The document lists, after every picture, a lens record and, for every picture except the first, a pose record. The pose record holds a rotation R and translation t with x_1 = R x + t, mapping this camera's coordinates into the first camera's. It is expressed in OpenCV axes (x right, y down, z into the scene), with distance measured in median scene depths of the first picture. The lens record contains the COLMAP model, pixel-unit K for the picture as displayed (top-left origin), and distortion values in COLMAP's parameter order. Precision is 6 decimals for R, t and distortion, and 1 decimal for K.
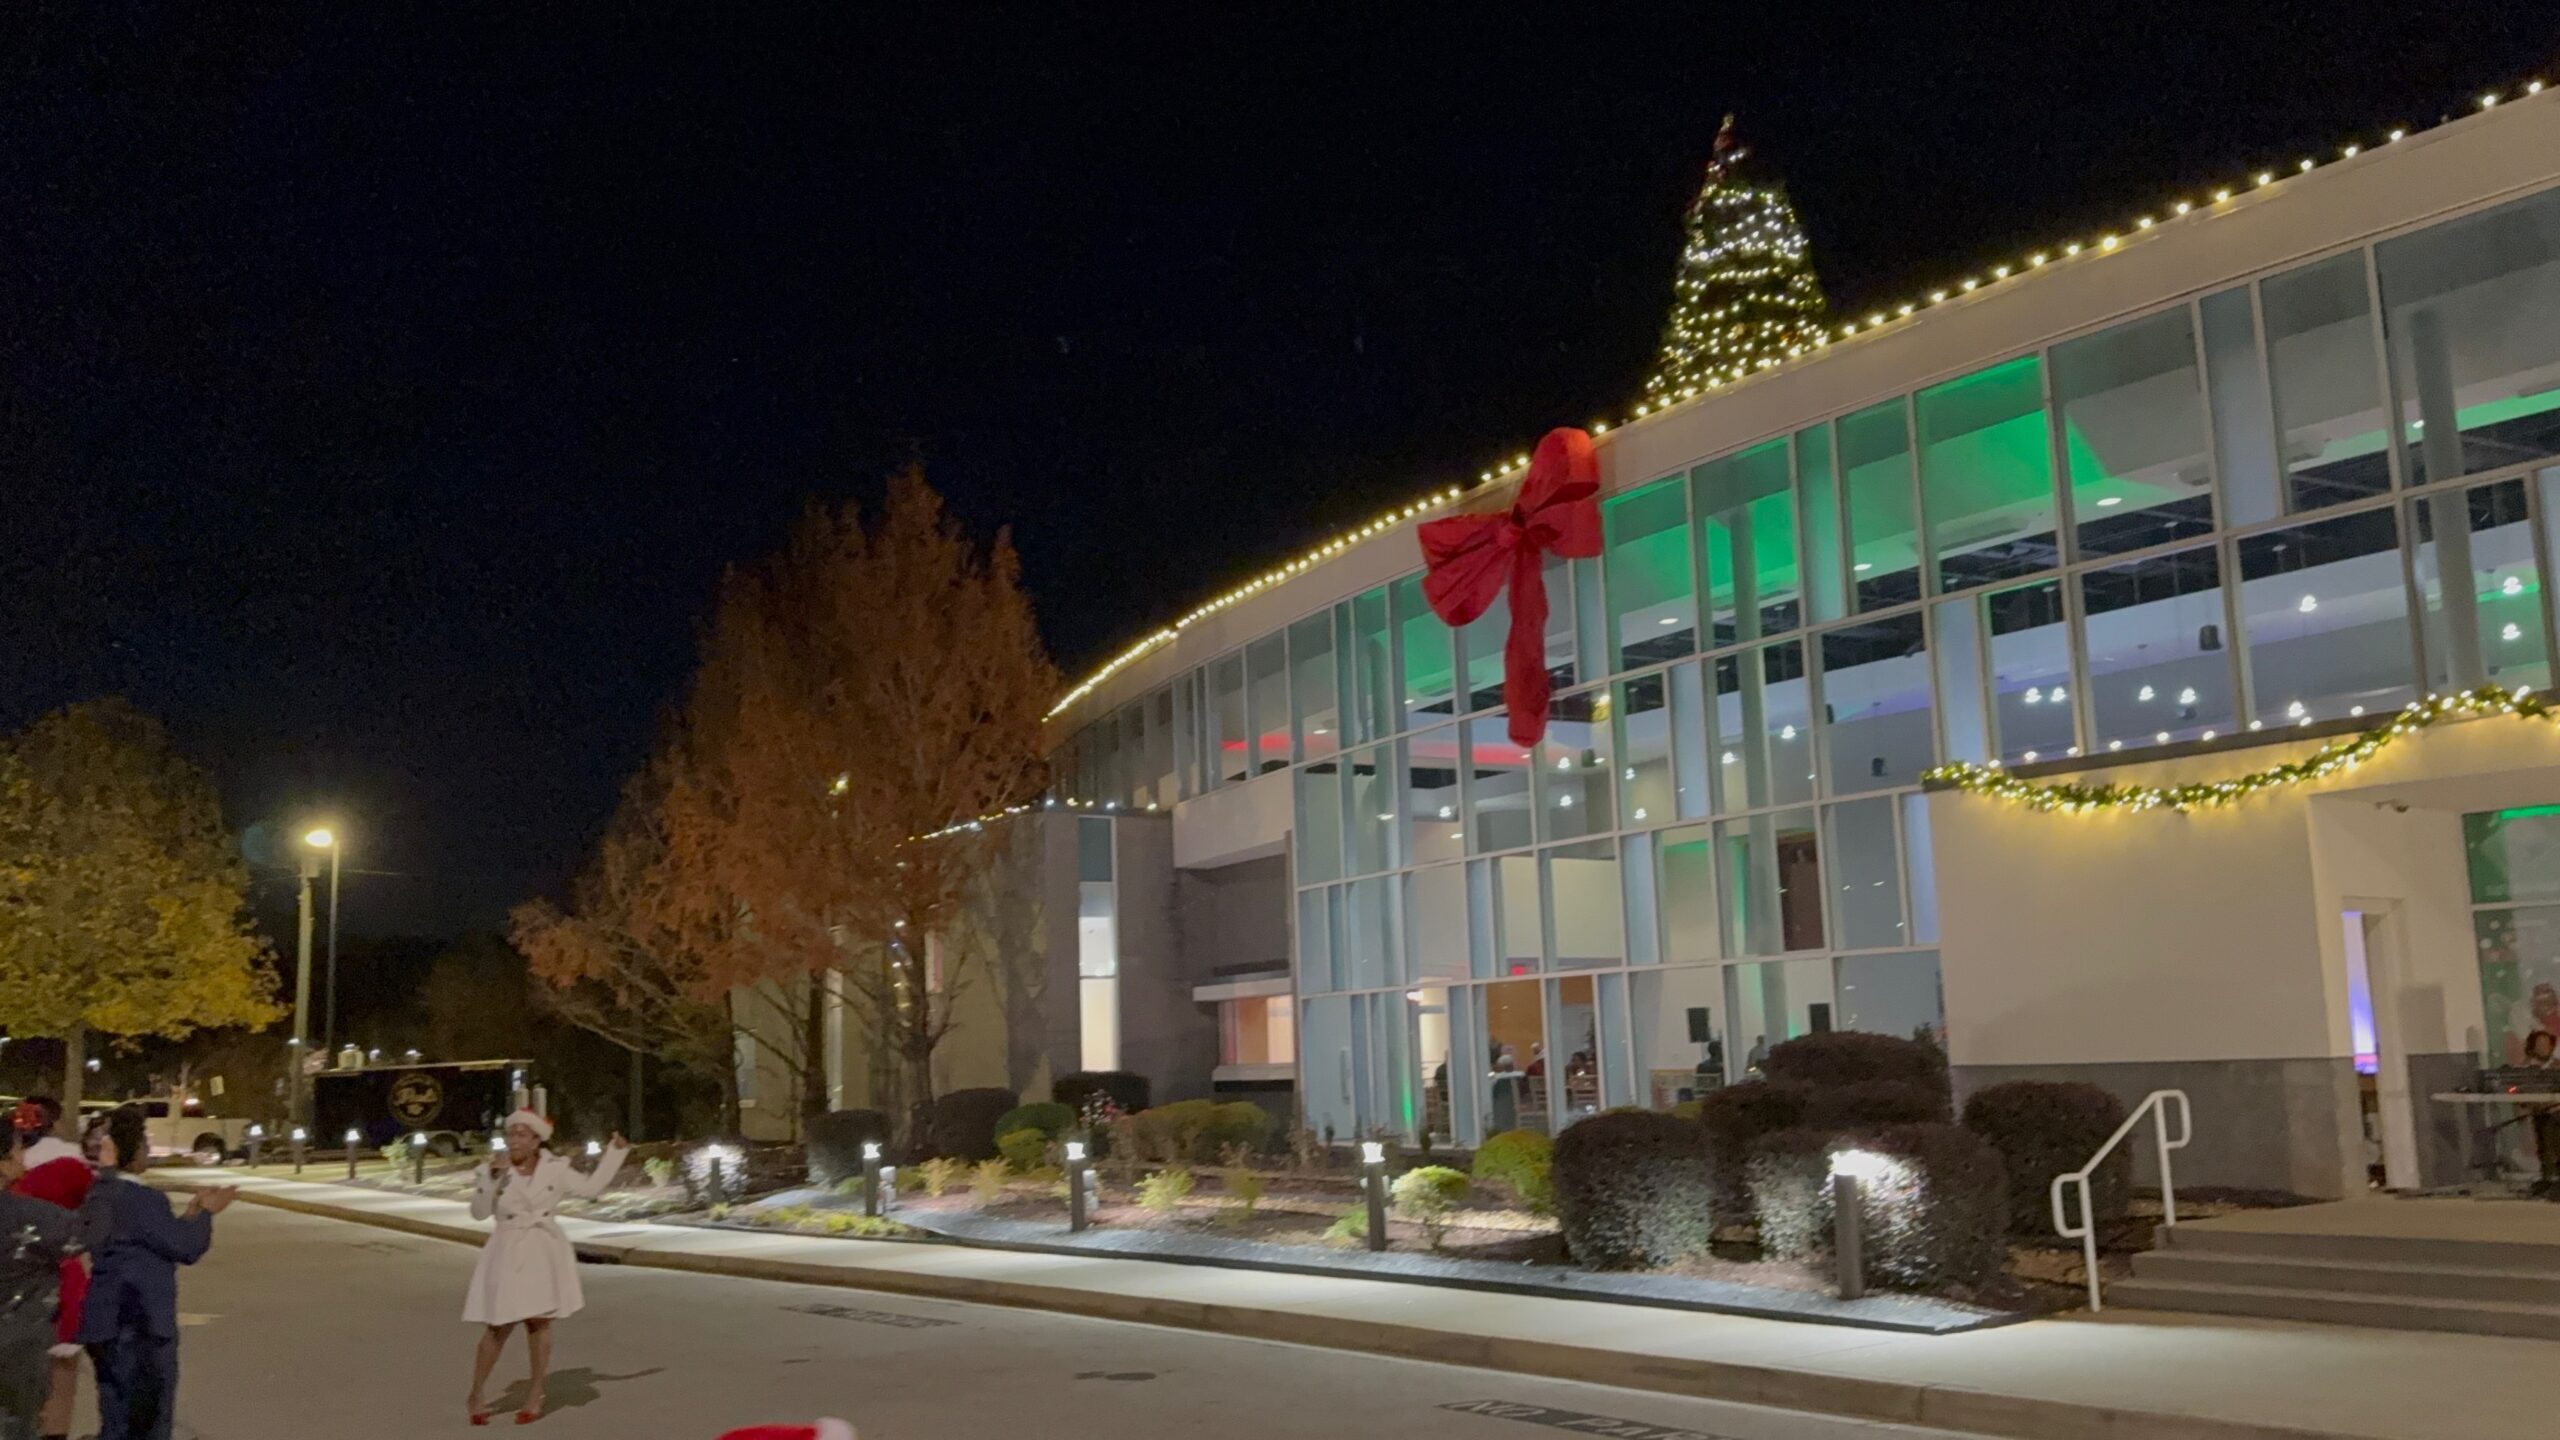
lens RADIAL K [[2183.4, 0, 1276.8], [0, 2183.4, 753.7], [0, 0, 1]] dist [0.161501, -0.229183]
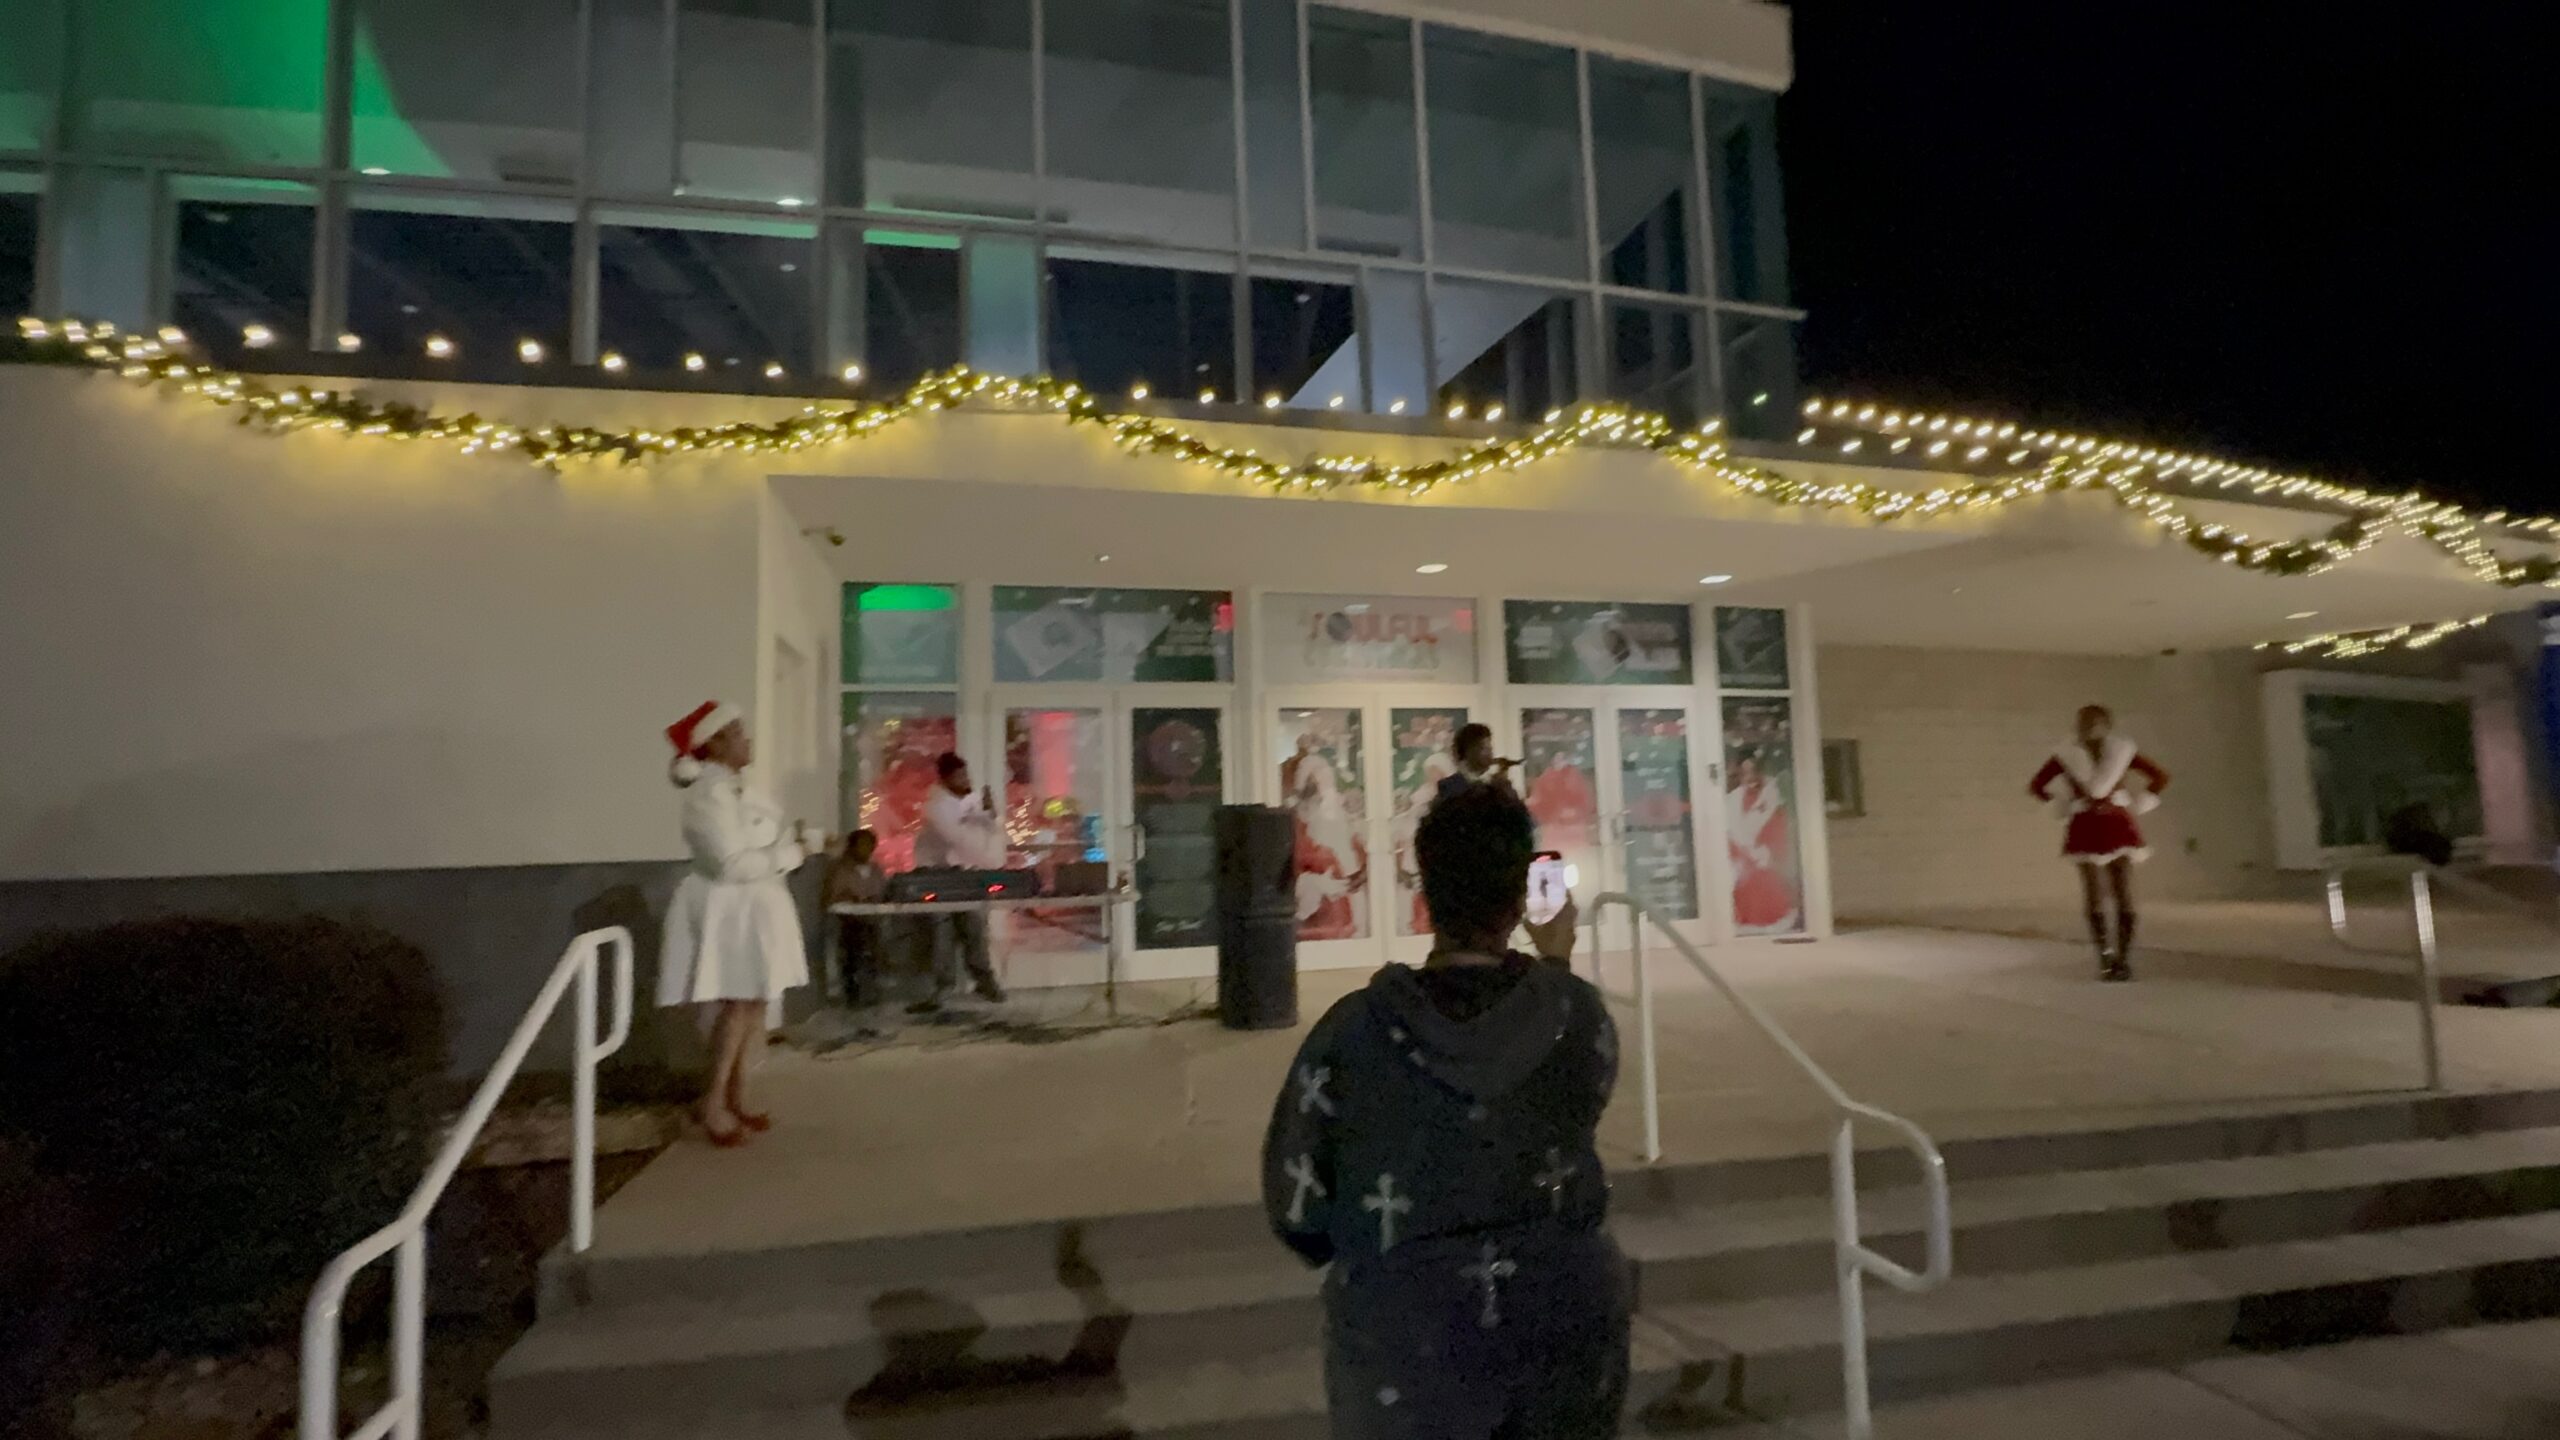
lens RADIAL K [[1157.0, 0, 1280.0], [0, 1157.0, 720.0], [0, 0, 1]] dist [-0.000806, 0.000127]
pose [[0.433544, 0.107264, 0.894726, 0.214248], [-0.116533, 0.991227, -0.062367, 0.093497], [-0.893566, -0.077227, 0.442240, 0.675714]]
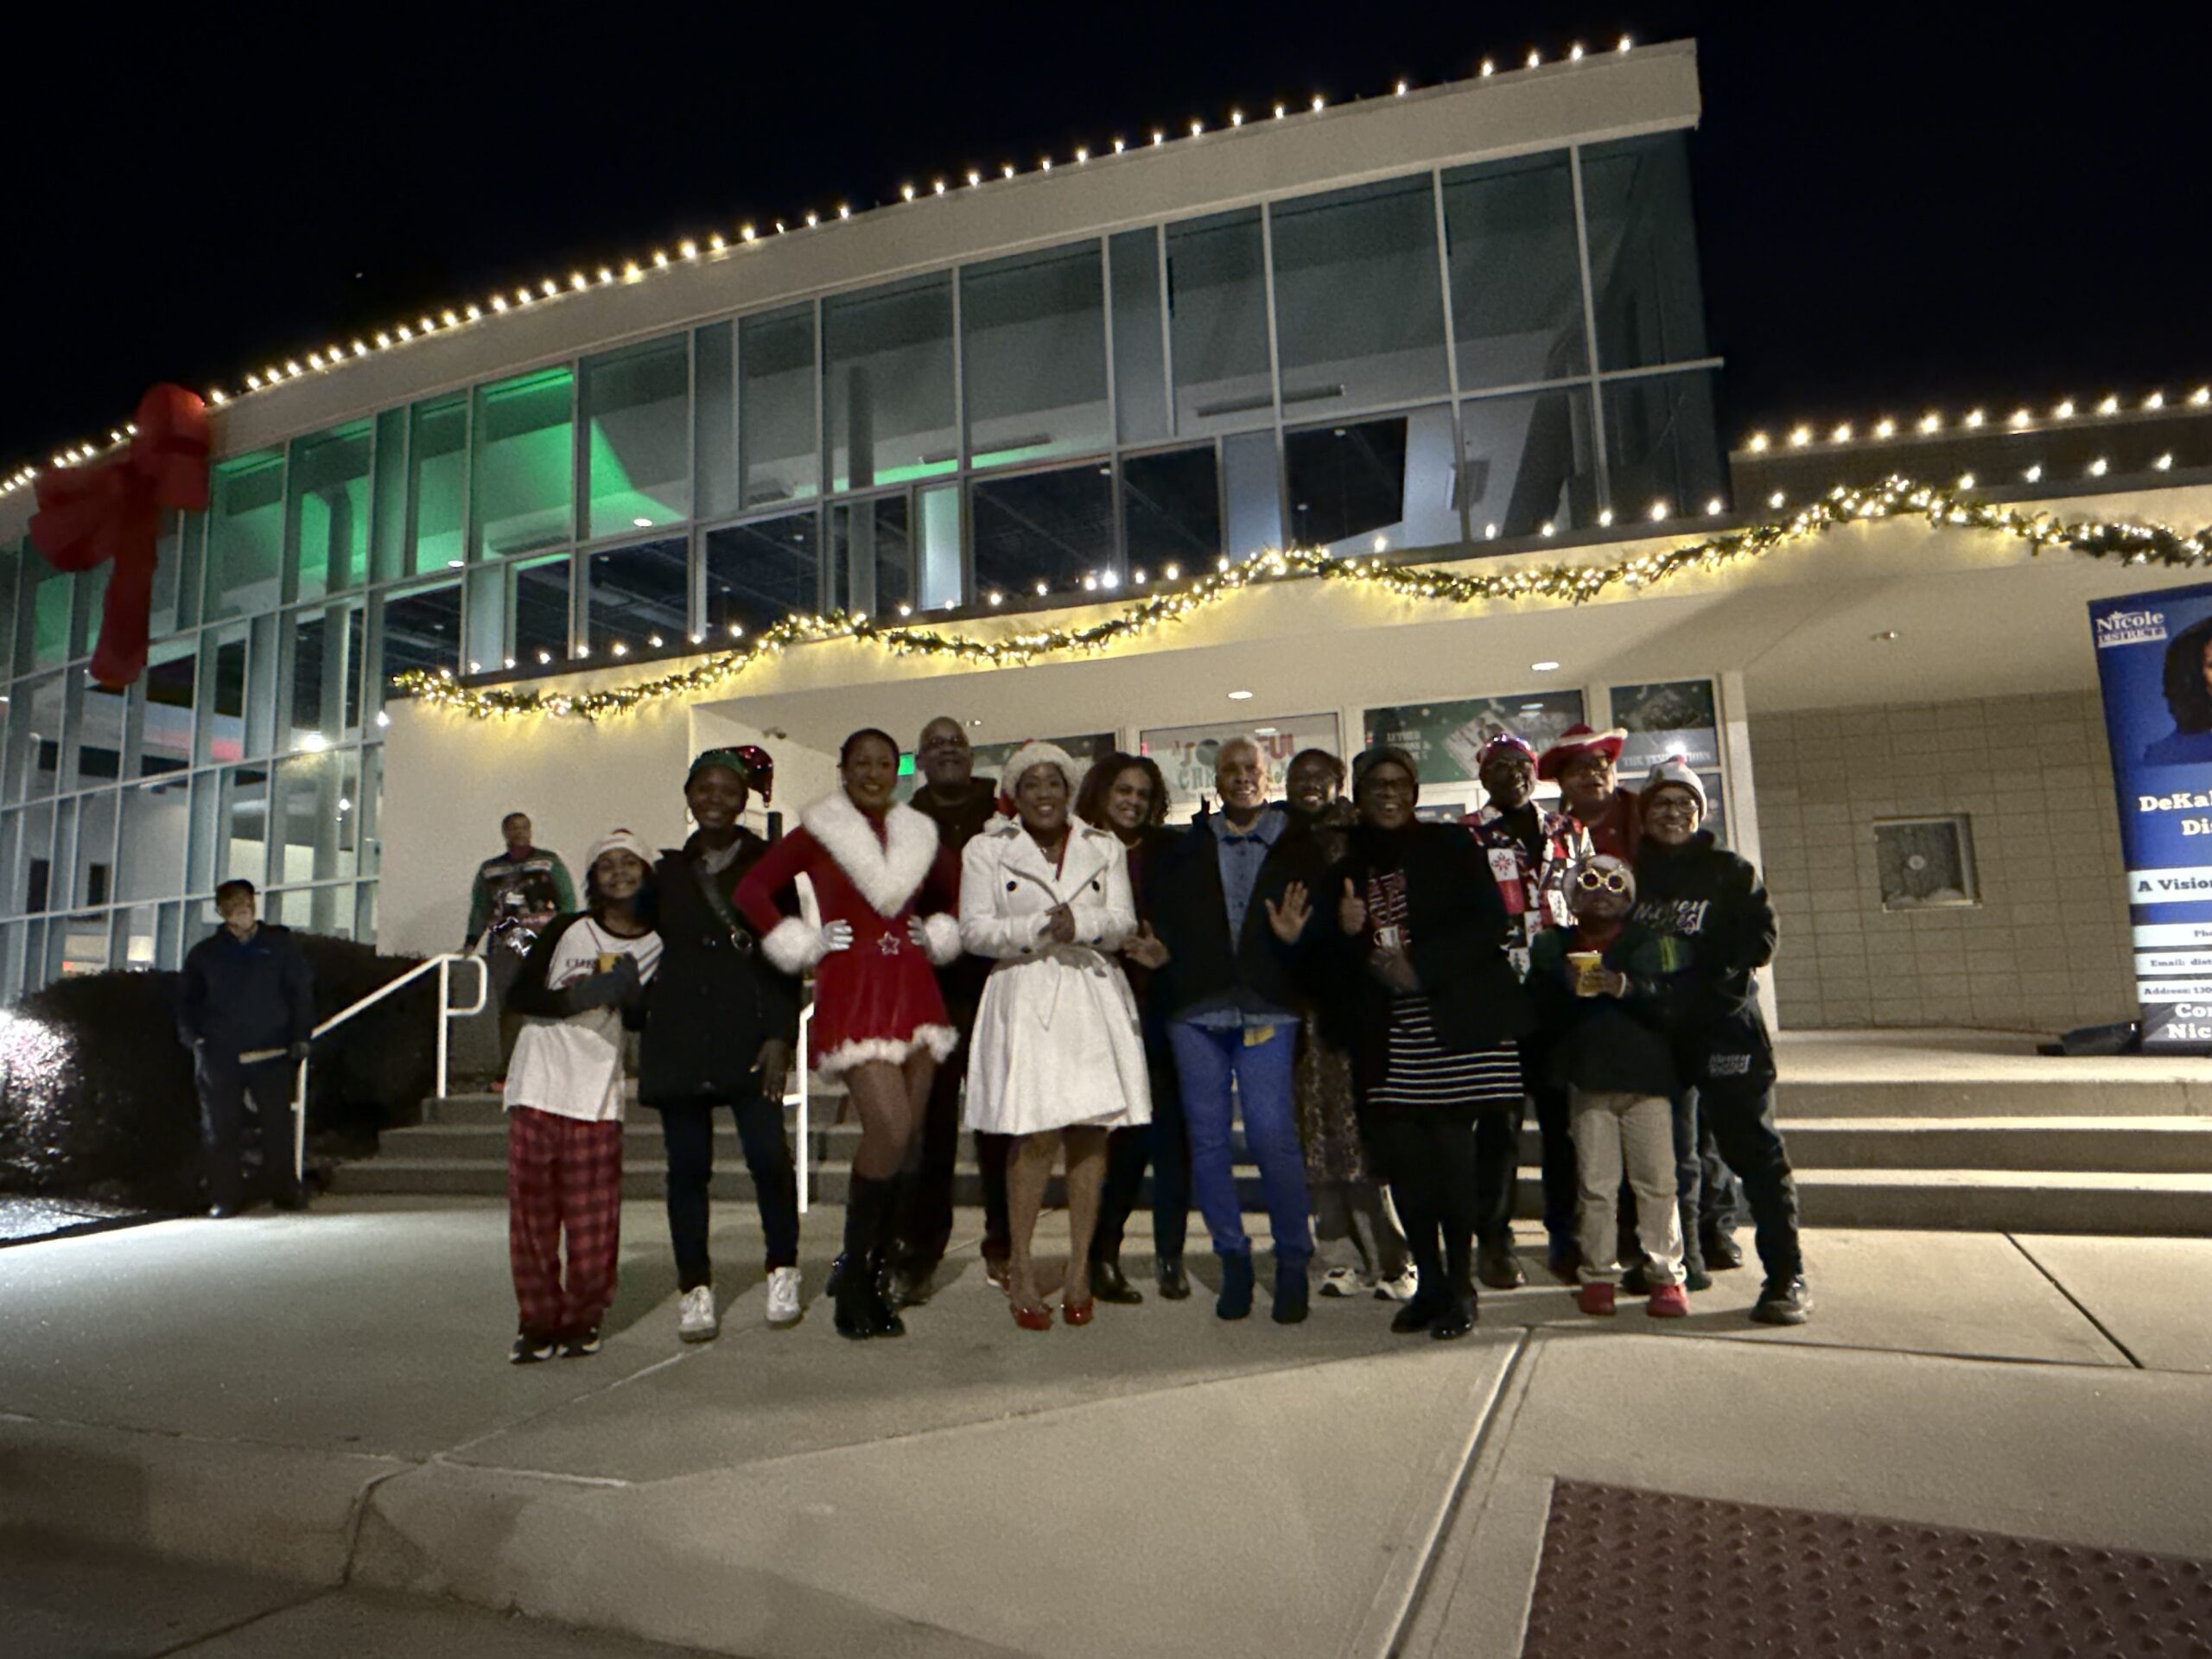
lens RADIAL K [[1325.0, 0, 1106.0], [0, 1325.0, 829.5], [0, 0, 1]] dist [-0.016492, -0.000058]
pose [[0.836501, 0.083807, 0.541519, 0.277665], [-0.073732, 0.996463, -0.040319, 0.087115], [-0.542982, -0.006200, 0.839721, 0.338576]]
